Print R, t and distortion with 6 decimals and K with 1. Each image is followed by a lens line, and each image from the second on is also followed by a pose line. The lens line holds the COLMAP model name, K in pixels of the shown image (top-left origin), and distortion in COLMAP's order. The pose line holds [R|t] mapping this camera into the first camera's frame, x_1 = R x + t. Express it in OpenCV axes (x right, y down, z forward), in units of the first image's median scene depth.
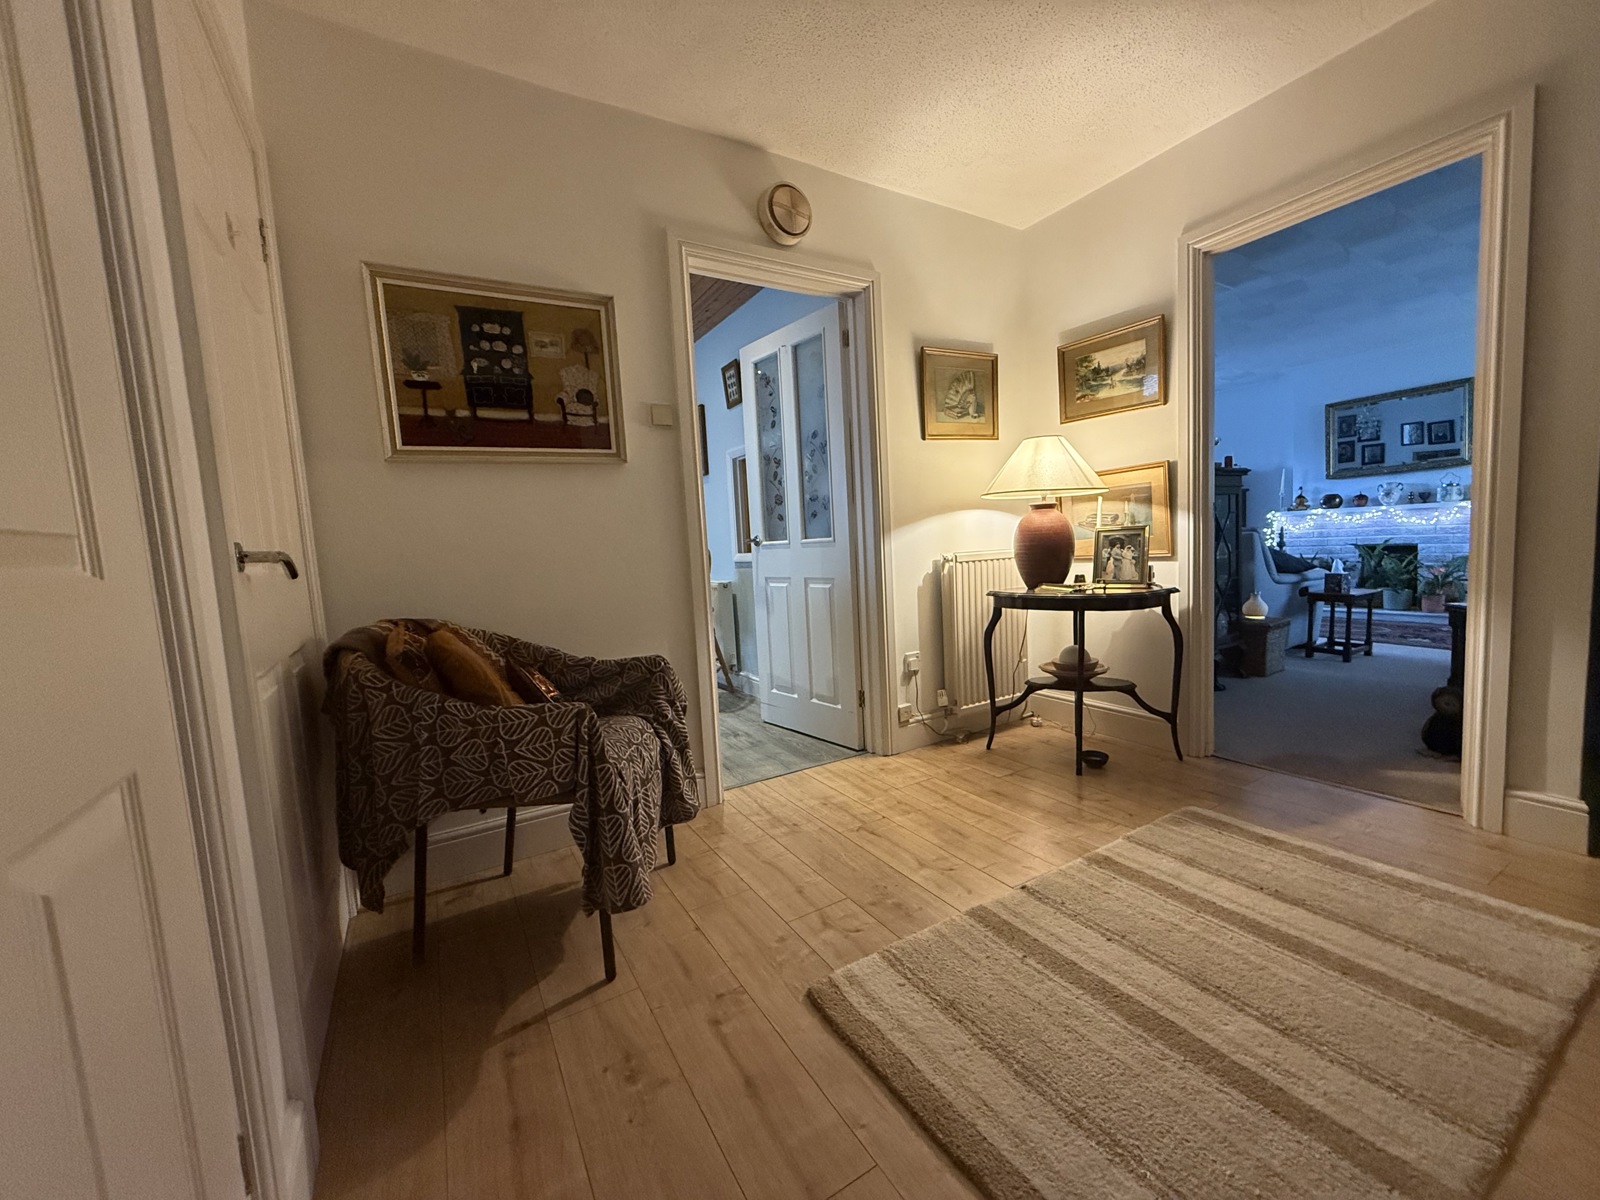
lens RADIAL K [[634.2, 0, 798.2], [0, 634.2, 603.5], [0, 0, 1]] dist [0.001787, -0.000956]
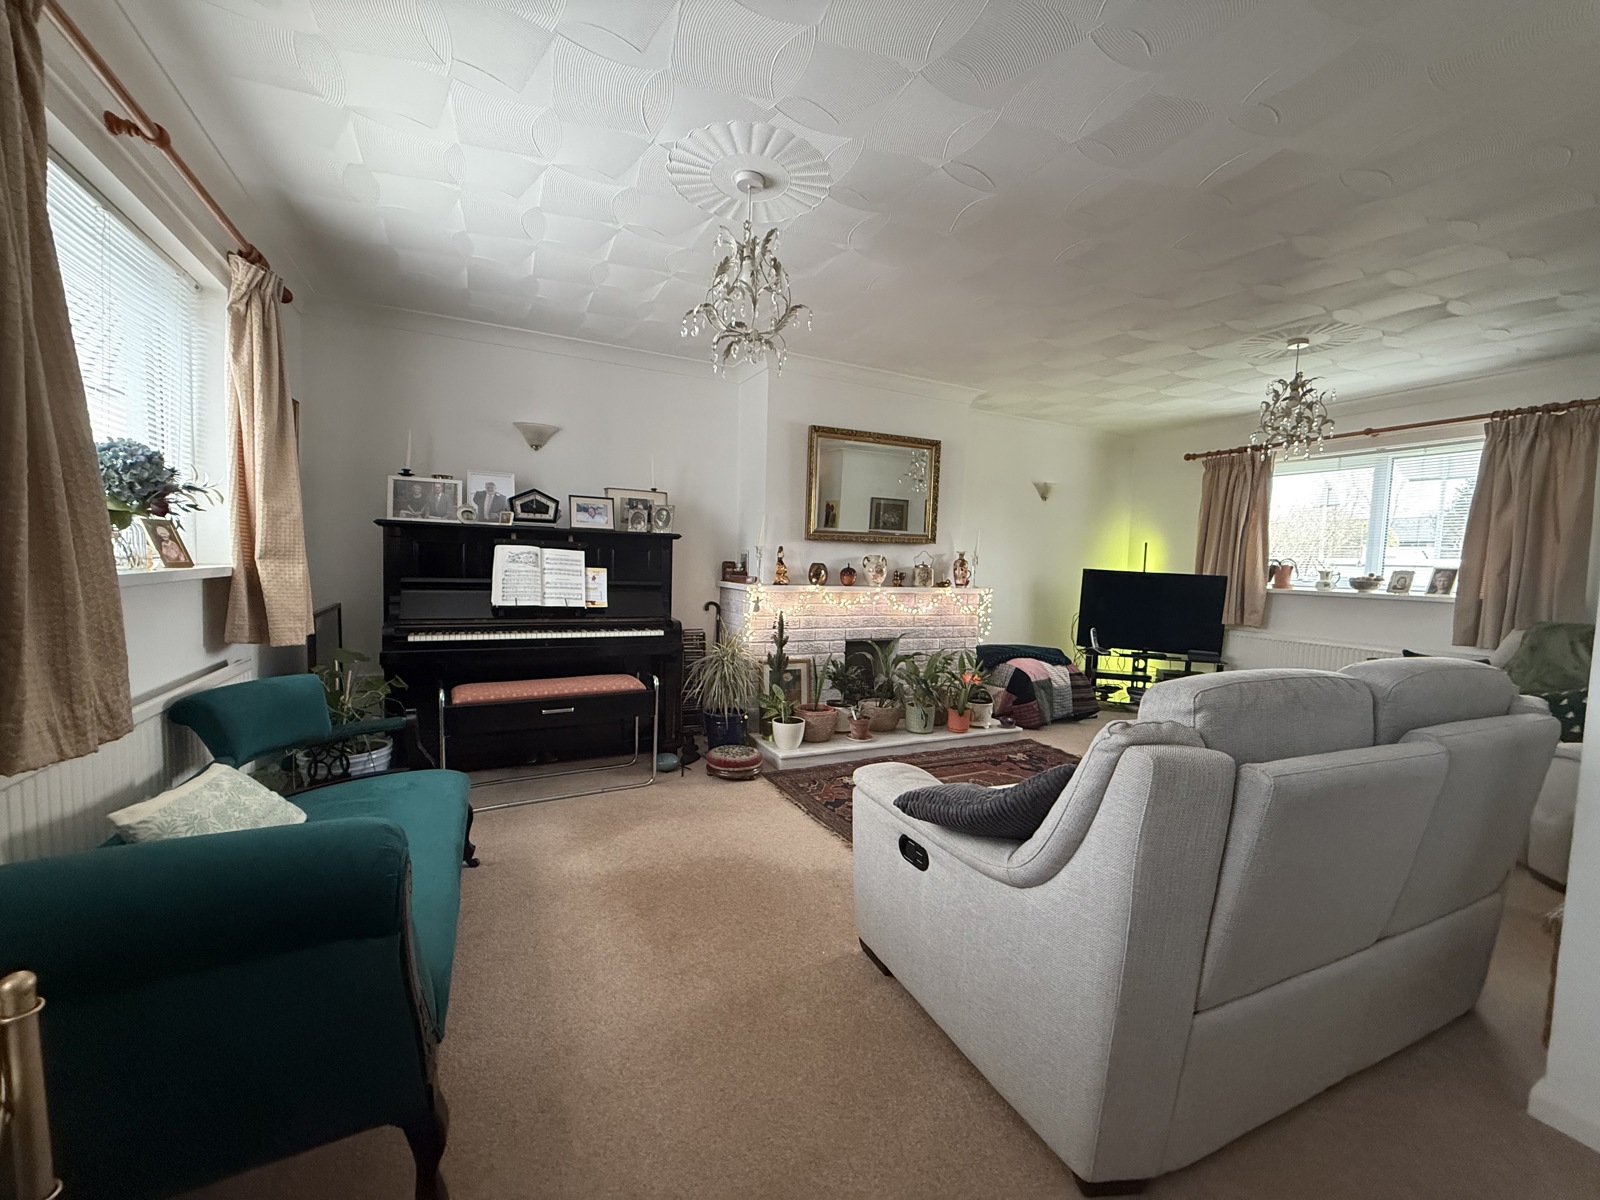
lens RADIAL K [[634.2, 0, 797.1], [0, 634.2, 606.0], [0, 0, 1]] dist [0.001787, -0.000956]
pose [[0.085641, -0.019792, 0.996129, 0.185635], [0.055492, 0.998345, 0.015065, -0.143809], [-0.994779, 0.053987, 0.086598, 0.997831]]
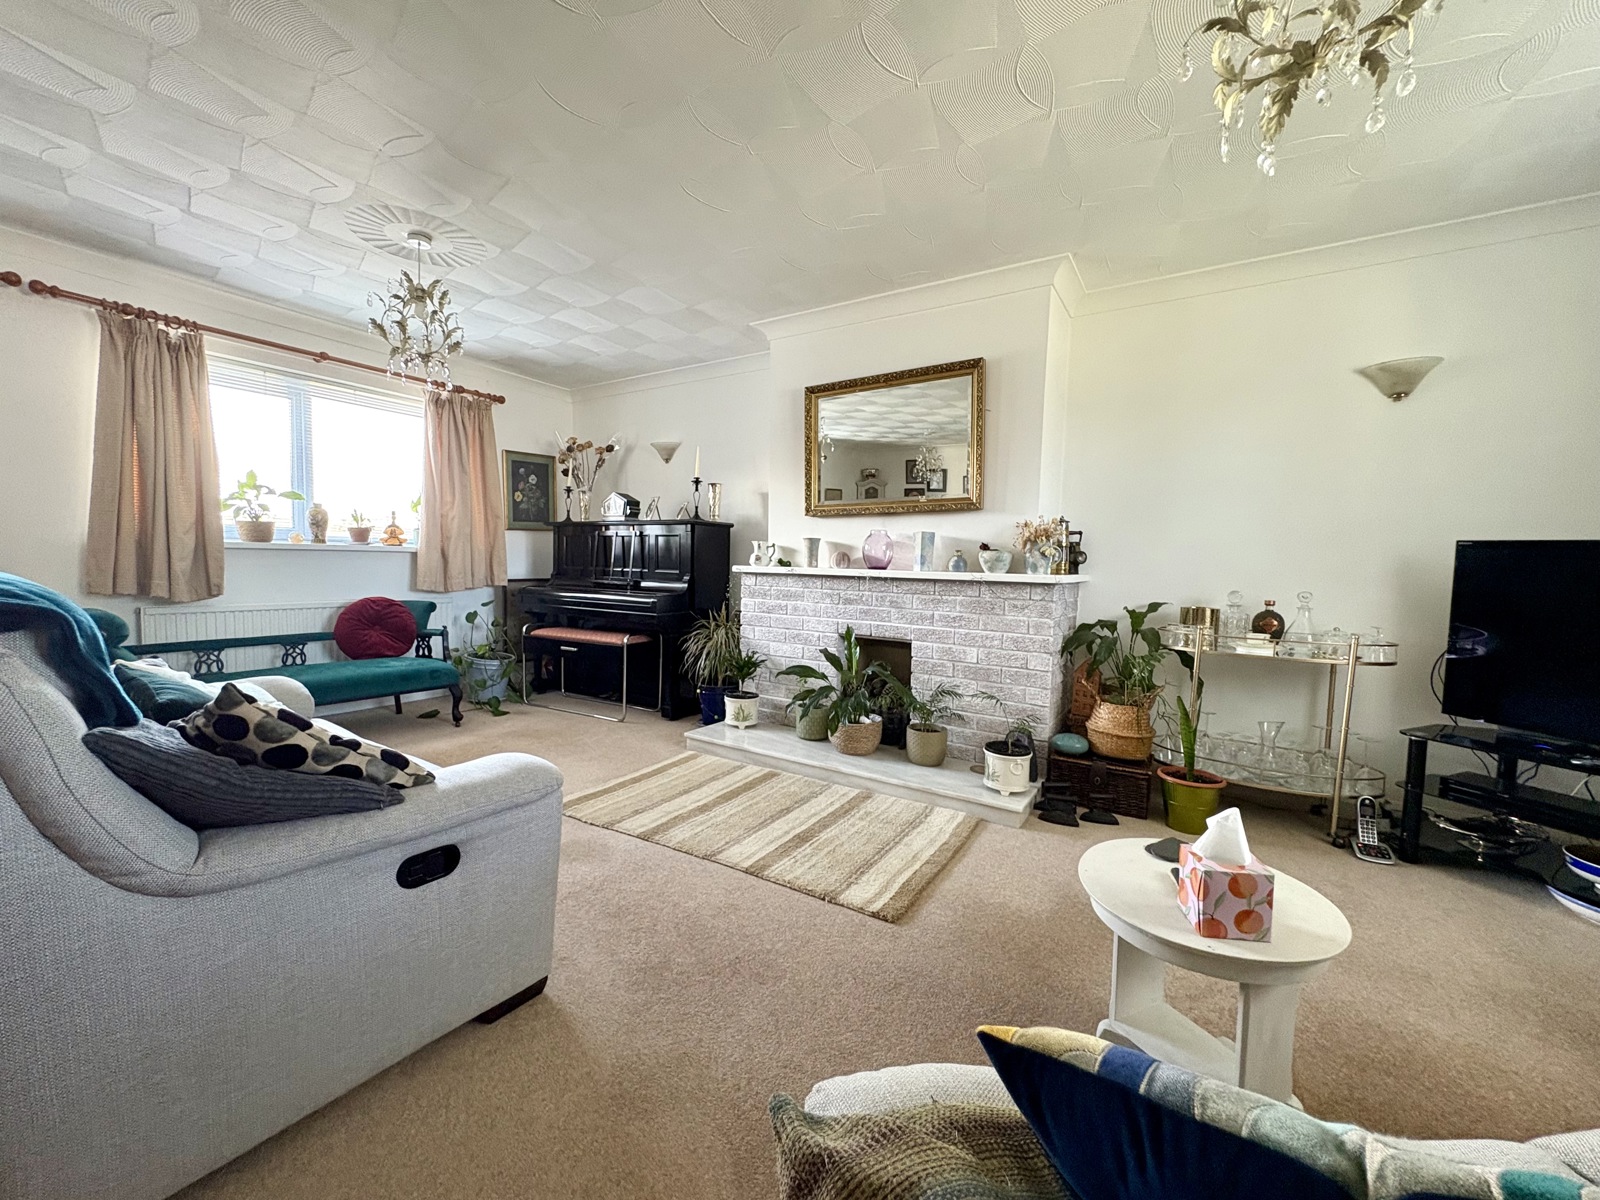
lens RADIAL K [[638.1, 0, 798.9], [0, 638.1, 598.8], [0, 0, 1]] dist [-0.001126, 0.000263]
pose [[0.895625, 0.045714, 0.442454, 0.592973], [-0.027067, 0.998463, -0.048372, -0.094856], [-0.443985, 0.031348, 0.895486, 0.500703]]
